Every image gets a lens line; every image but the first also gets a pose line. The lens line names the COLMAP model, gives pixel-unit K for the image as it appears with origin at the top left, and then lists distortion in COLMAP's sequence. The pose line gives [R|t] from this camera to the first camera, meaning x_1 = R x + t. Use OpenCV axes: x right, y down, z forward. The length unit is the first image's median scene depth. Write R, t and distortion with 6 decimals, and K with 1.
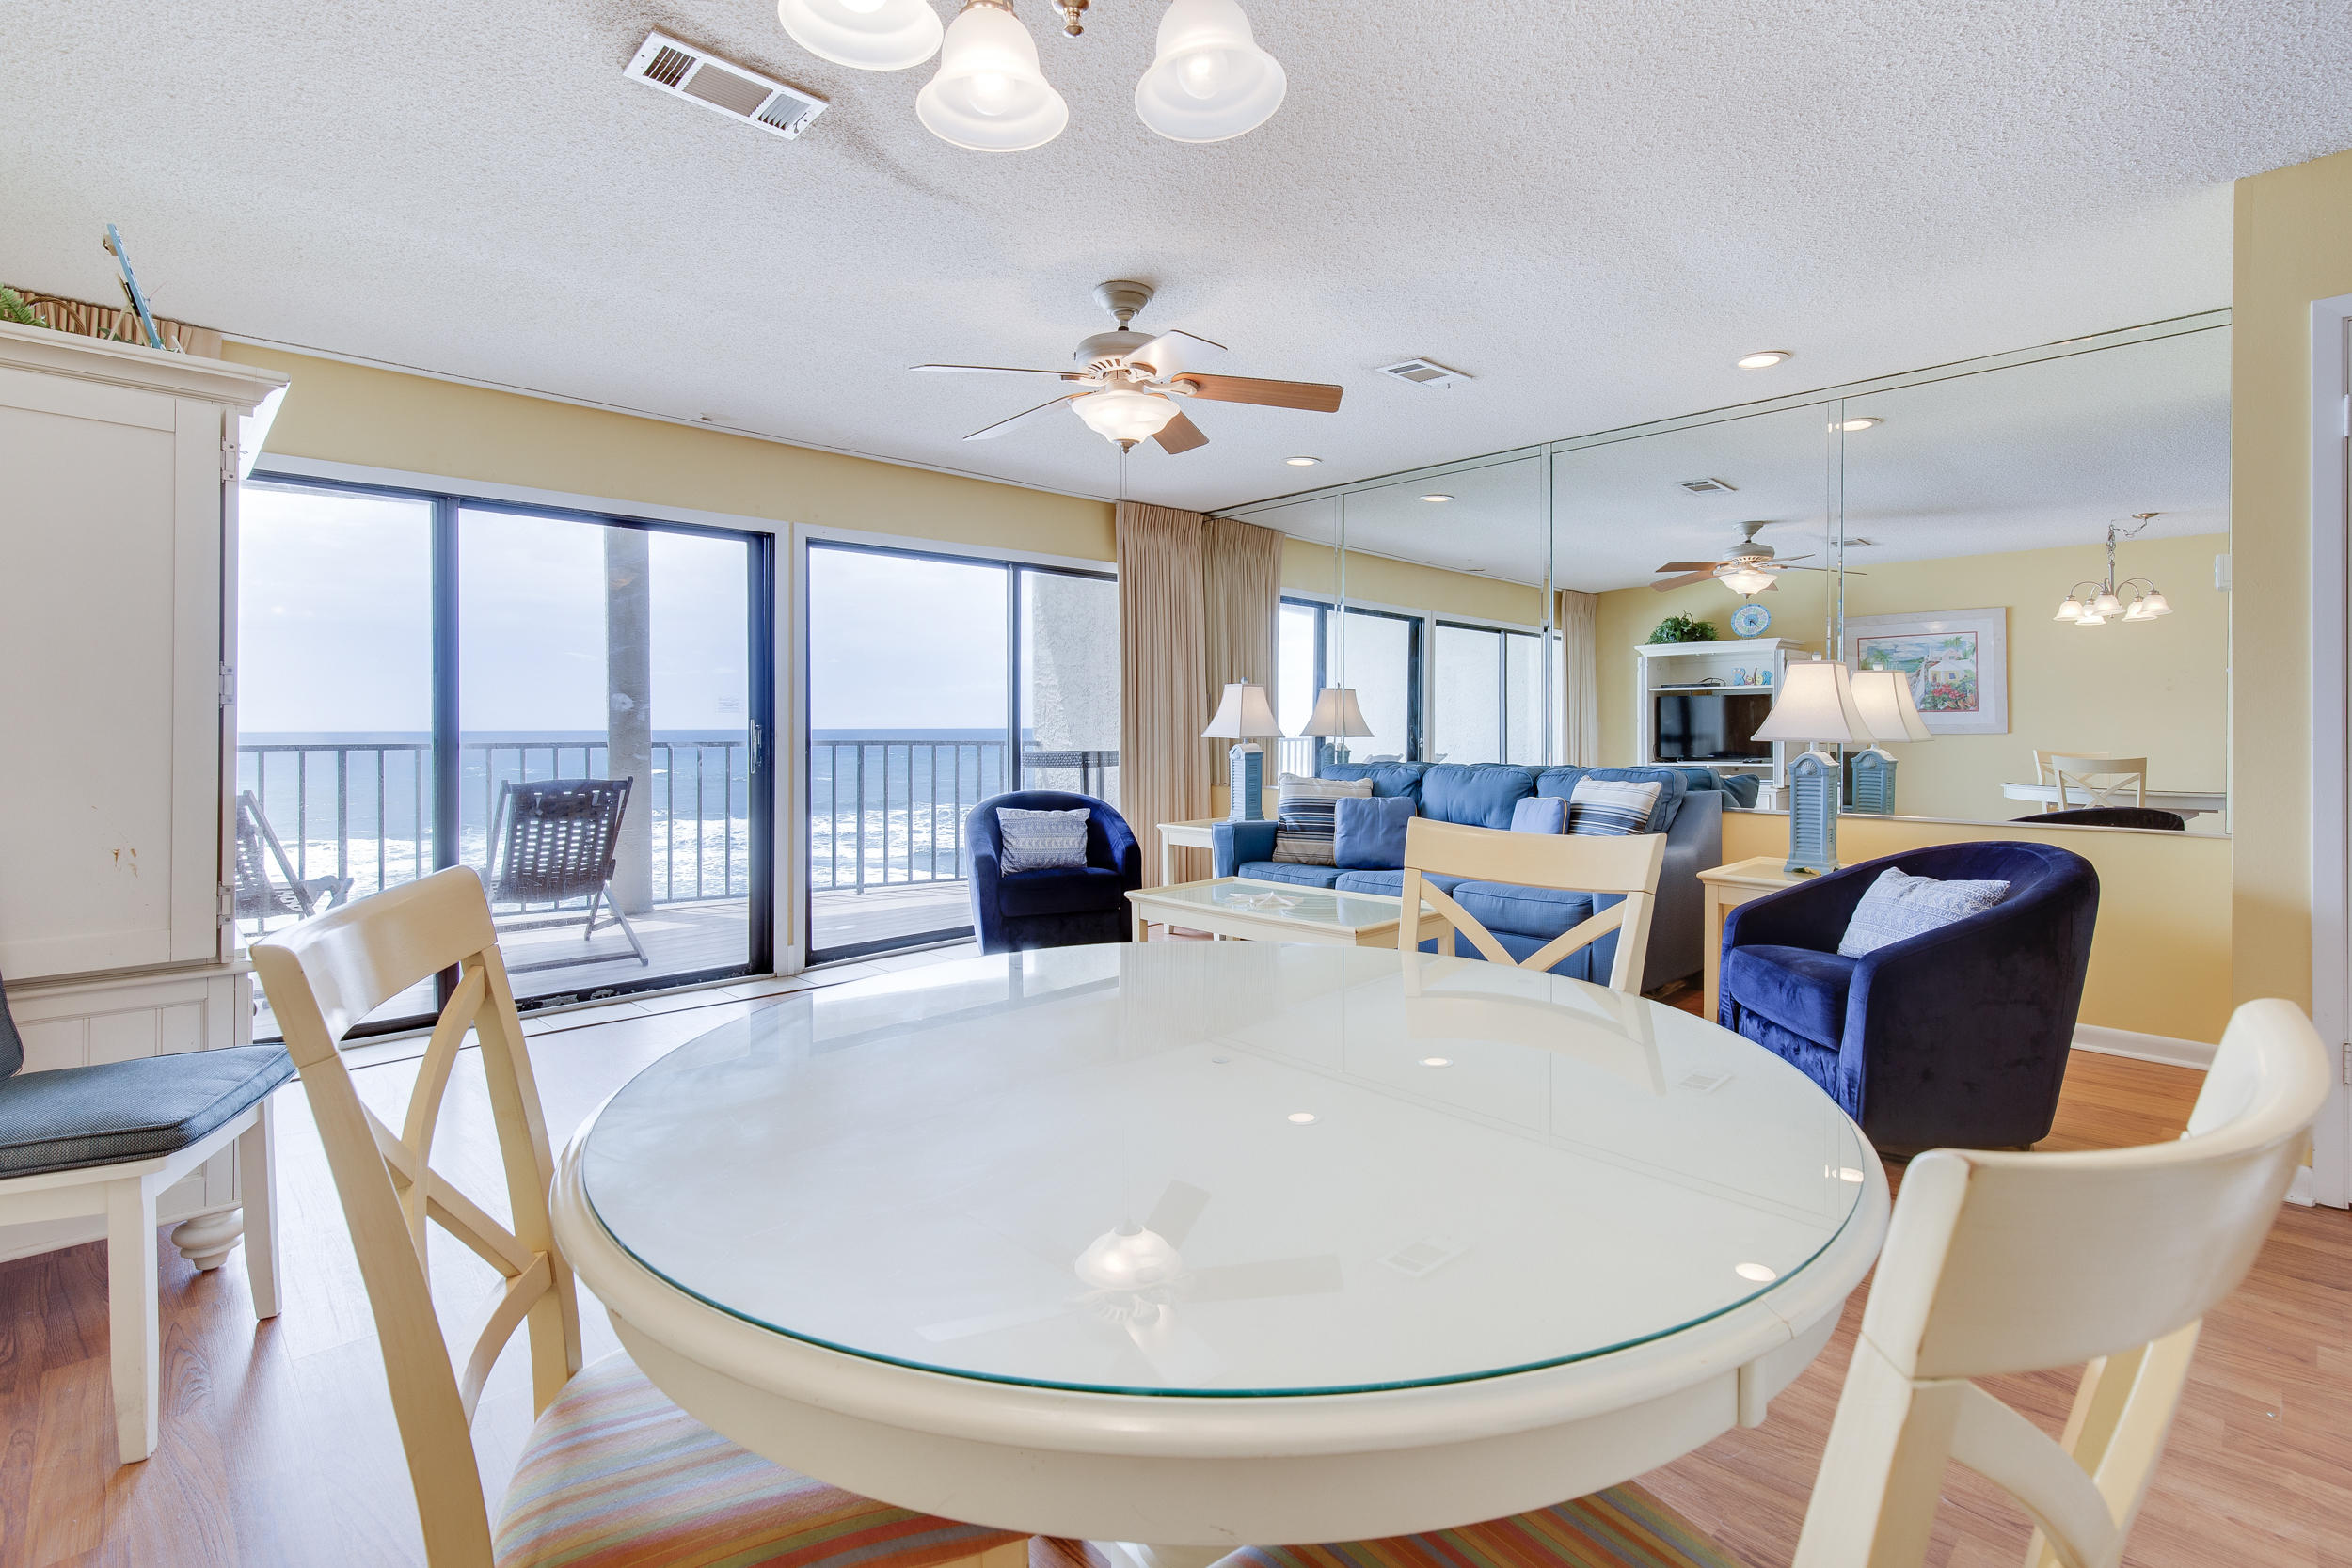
lens RADIAL K [[1090.3, 0, 1202.2], [0, 1090.3, 727.2], [0, 0, 1]] dist [0.015916, -0.000127]
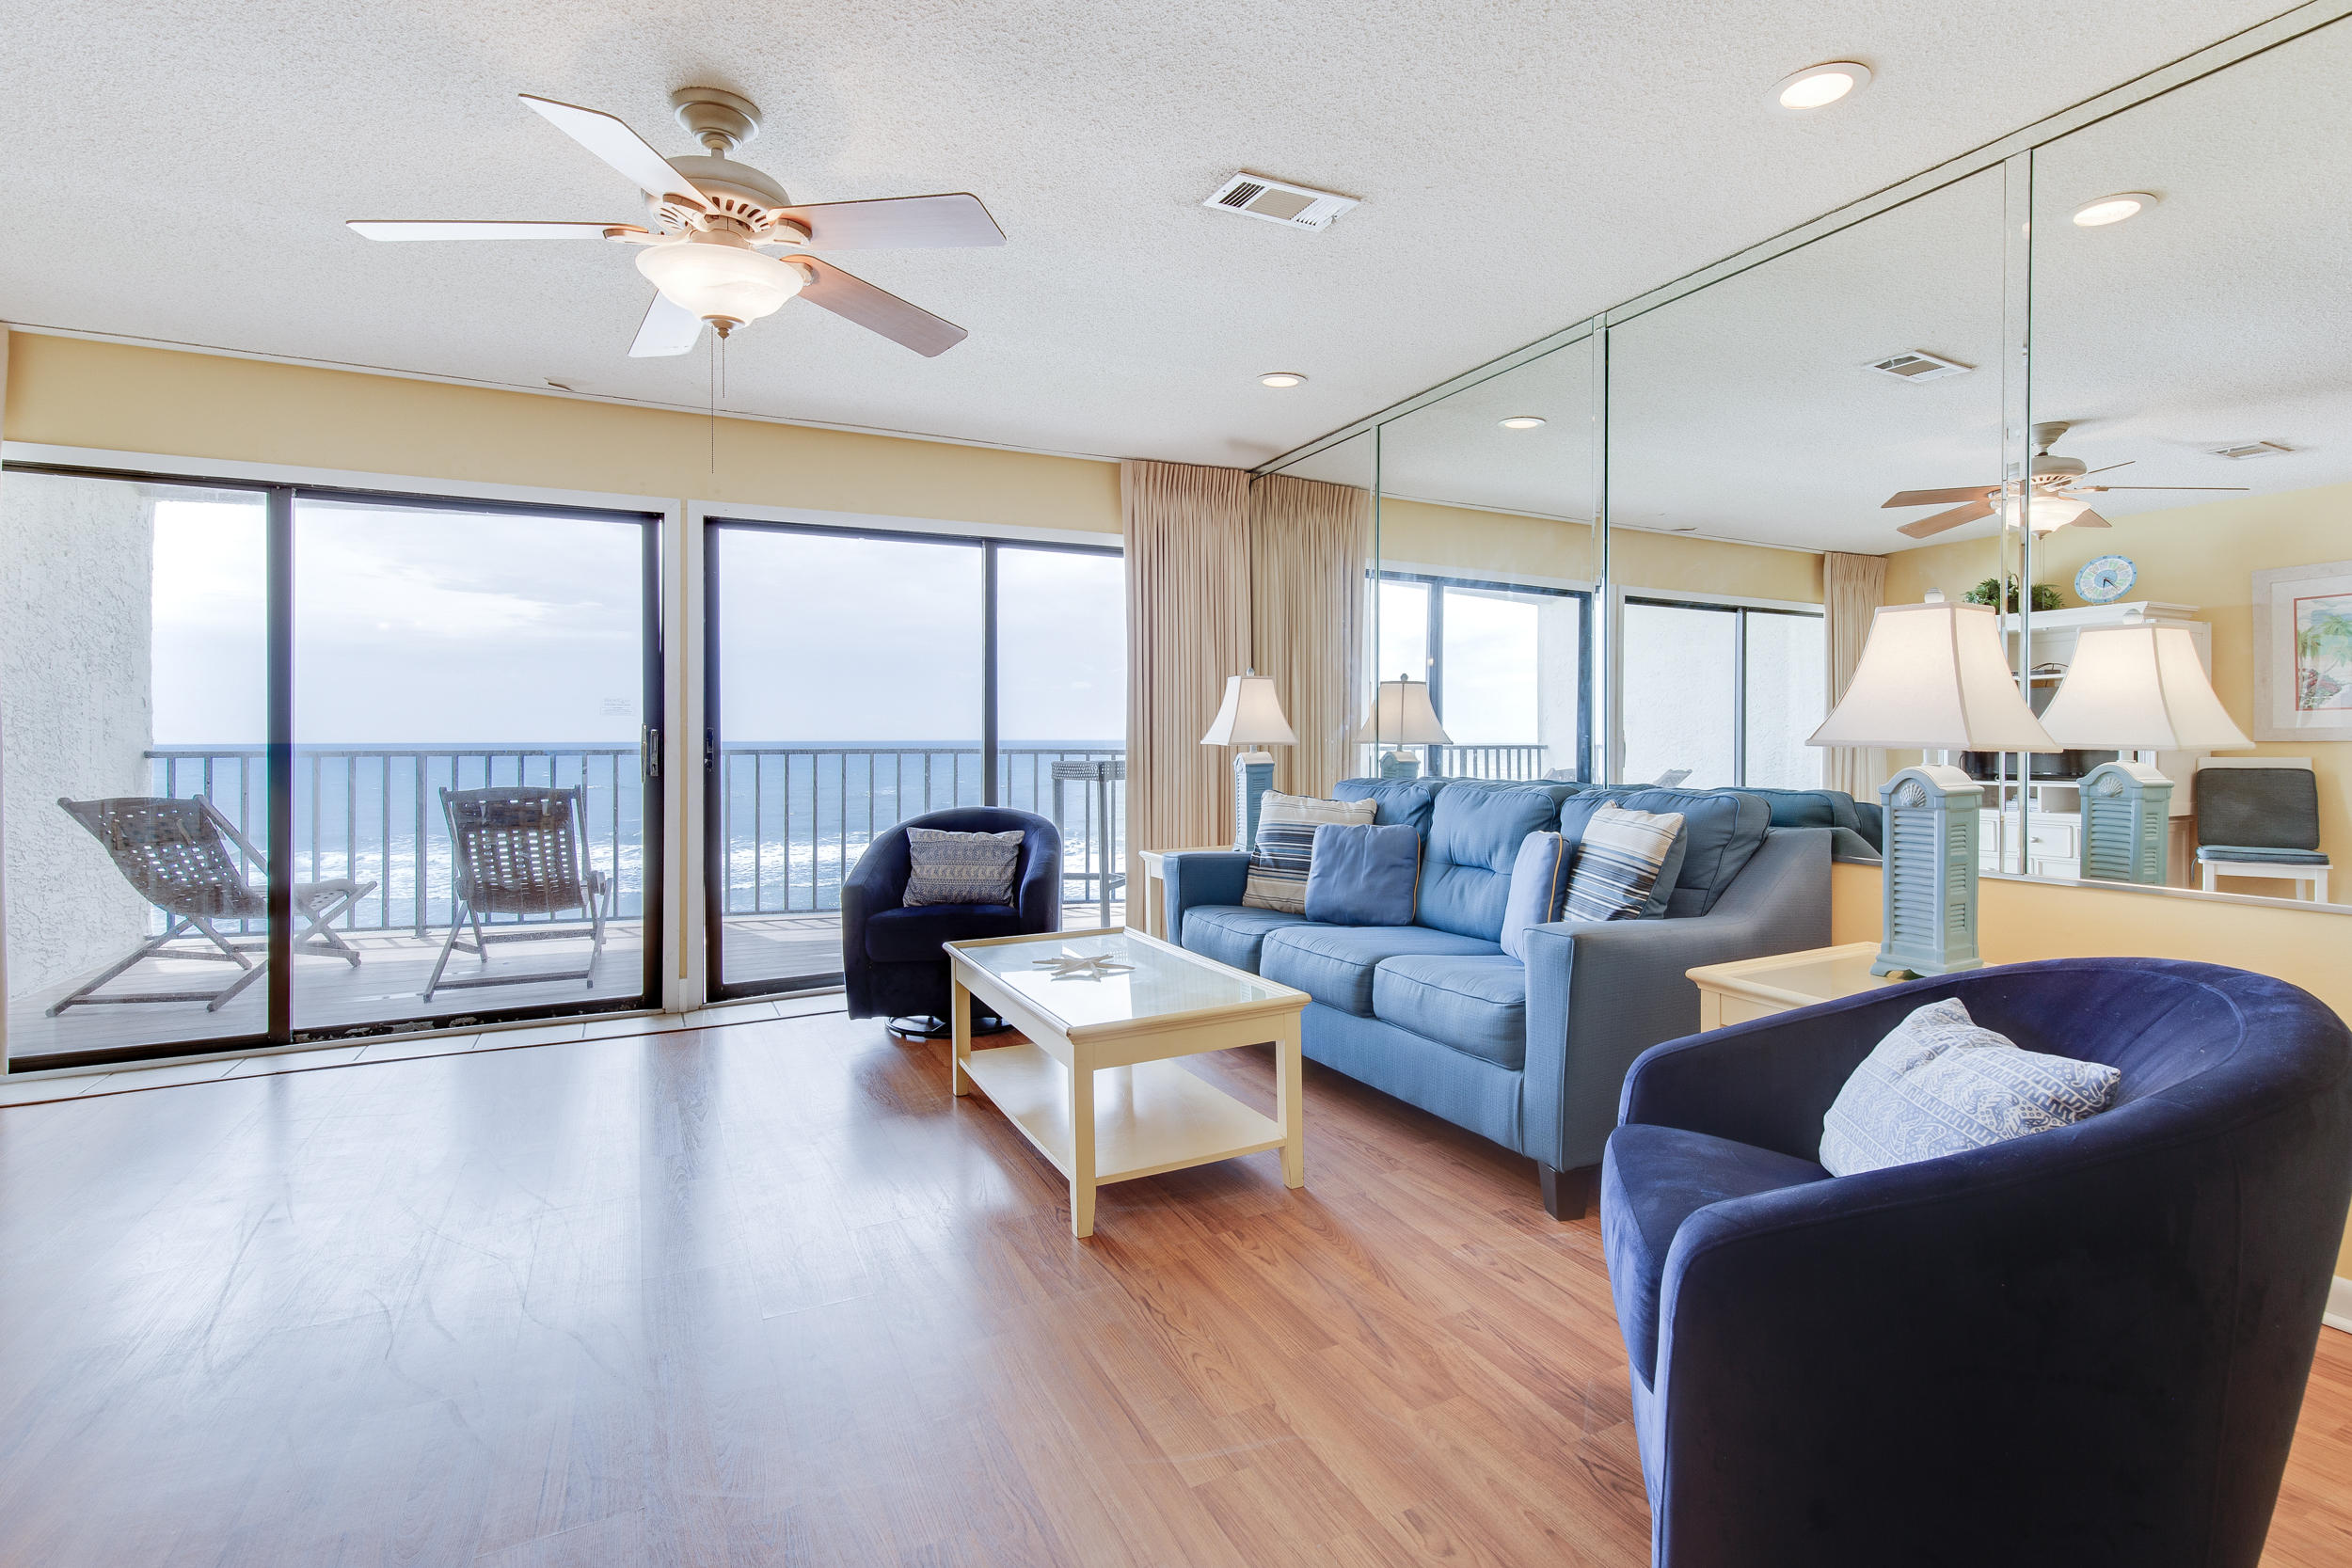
lens RADIAL K [[1110.0, 0, 1201.7], [0, 1110.0, 738.5], [0, 0, 1]] dist [0.010452, -0.000555]
pose [[0.954556, -0.000760, -0.298031, 0.274694], [0.000805, 1.000000, 0.000026, 0.005743], [0.298030, -0.000264, 0.954556, 0.250616]]
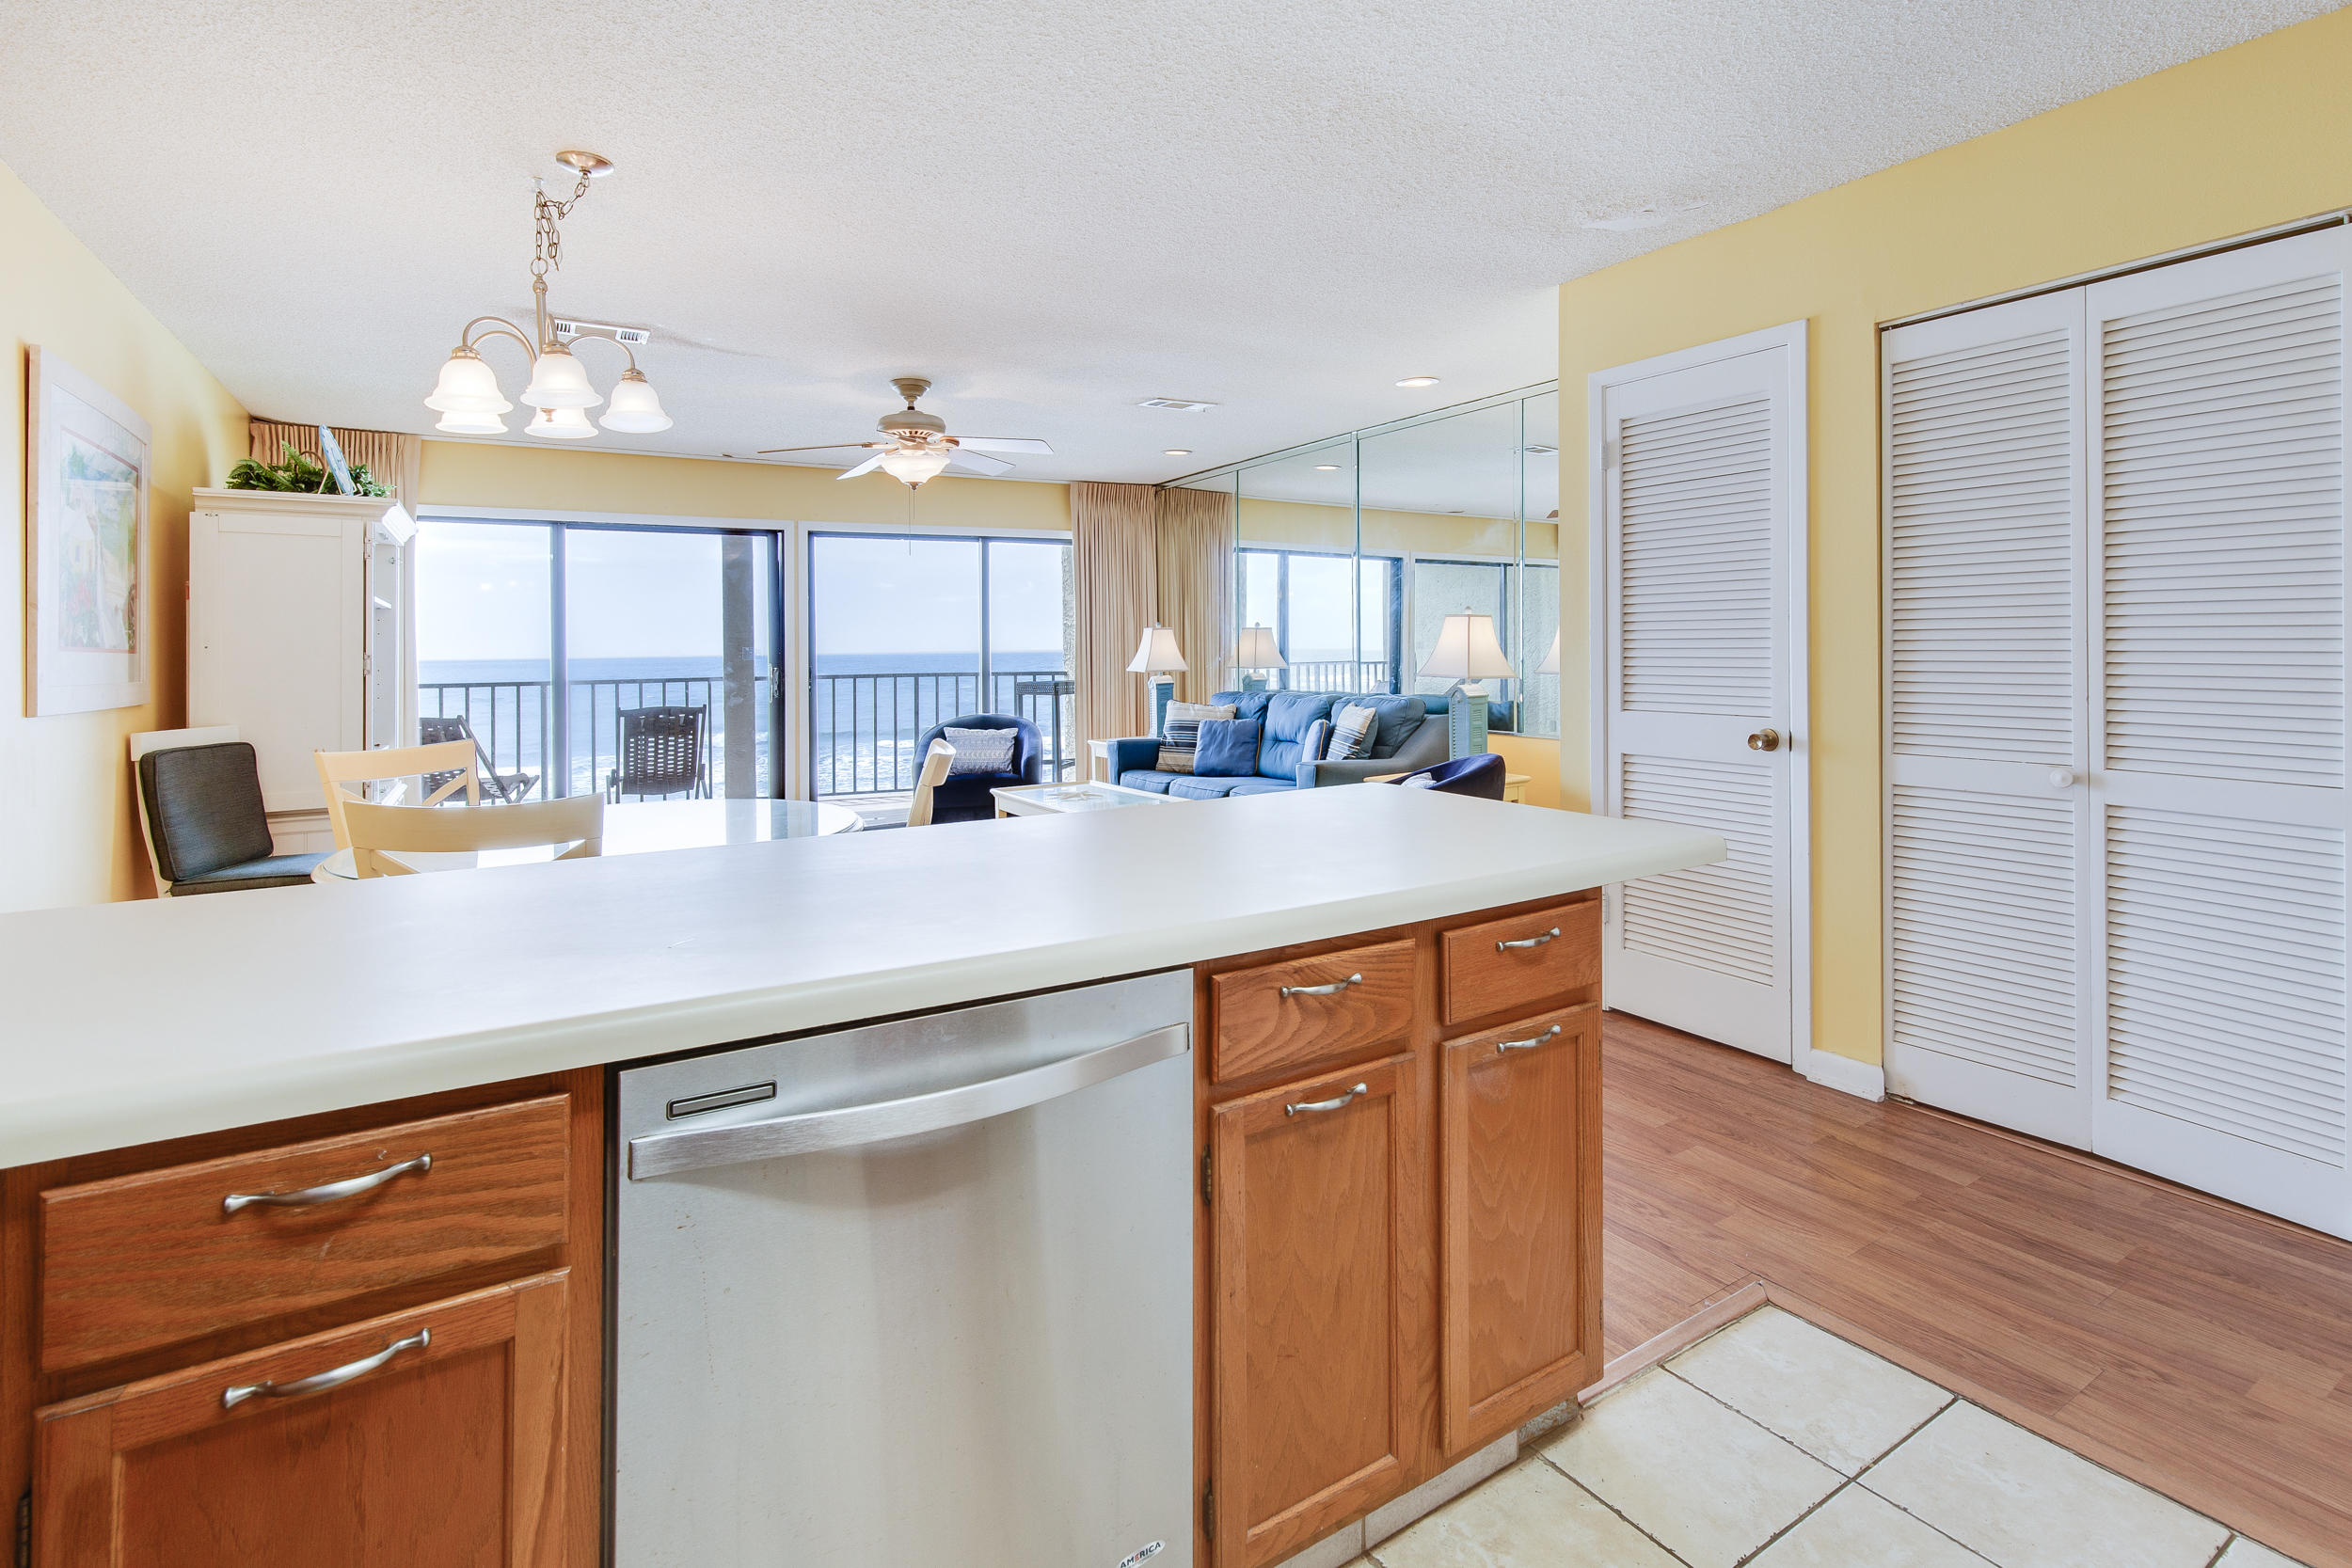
lens RADIAL K [[1121.9, 0, 1199.8], [0, 1121.9, 652.1], [0, 0, 1]] dist [-0.002140, -0.000313]
pose [[0.978219, -0.011931, -0.207234, 0.391585], [0.013143, 0.999904, 0.004474, -0.019126], [0.207161, -0.007100, 0.978281, -0.263909]]
